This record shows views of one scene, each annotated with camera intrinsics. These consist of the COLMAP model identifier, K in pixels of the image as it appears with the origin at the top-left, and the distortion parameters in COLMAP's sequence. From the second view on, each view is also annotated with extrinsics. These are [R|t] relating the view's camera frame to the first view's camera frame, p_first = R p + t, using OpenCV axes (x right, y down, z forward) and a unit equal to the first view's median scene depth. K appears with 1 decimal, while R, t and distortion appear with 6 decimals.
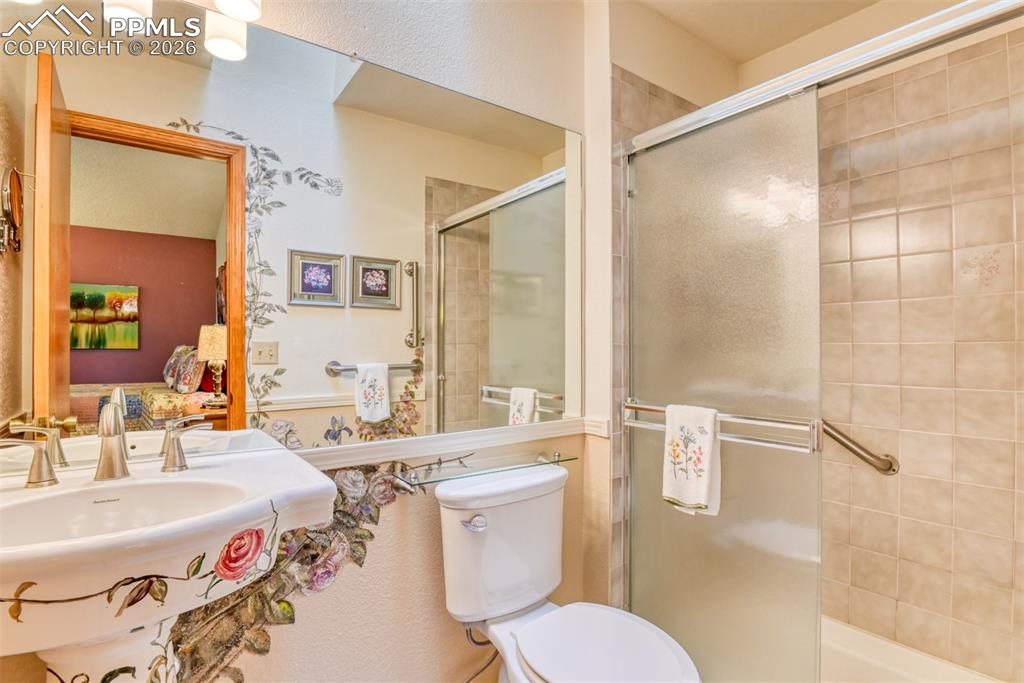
lens RADIAL K [[505.2, 0, 514.3], [0, 505.2, 344.3], [0, 0, 1]] dist [-0.021404, -0.006881]
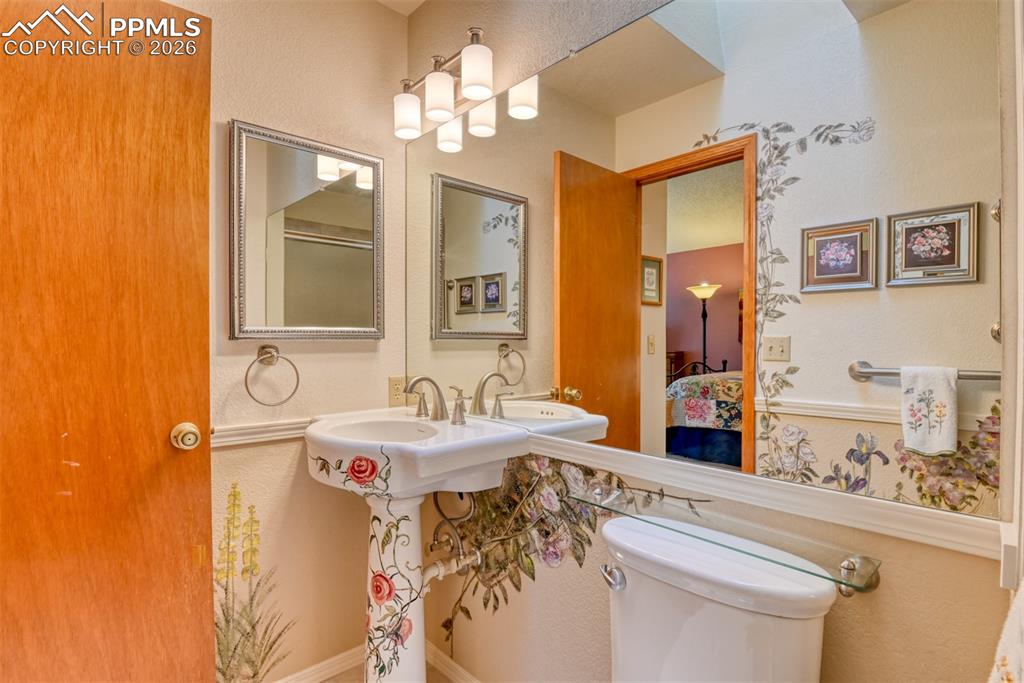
lens RADIAL K [[505.2, 0, 514.3], [0, 505.2, 344.3], [0, 0, 1]] dist [-0.021404, -0.006881]
pose [[0.085078, 0.006740, -0.996352, 0.376492], [0.007549, 0.999944, 0.007409, -0.001318], [0.996346, -0.008151, 0.085022, 0.448267]]
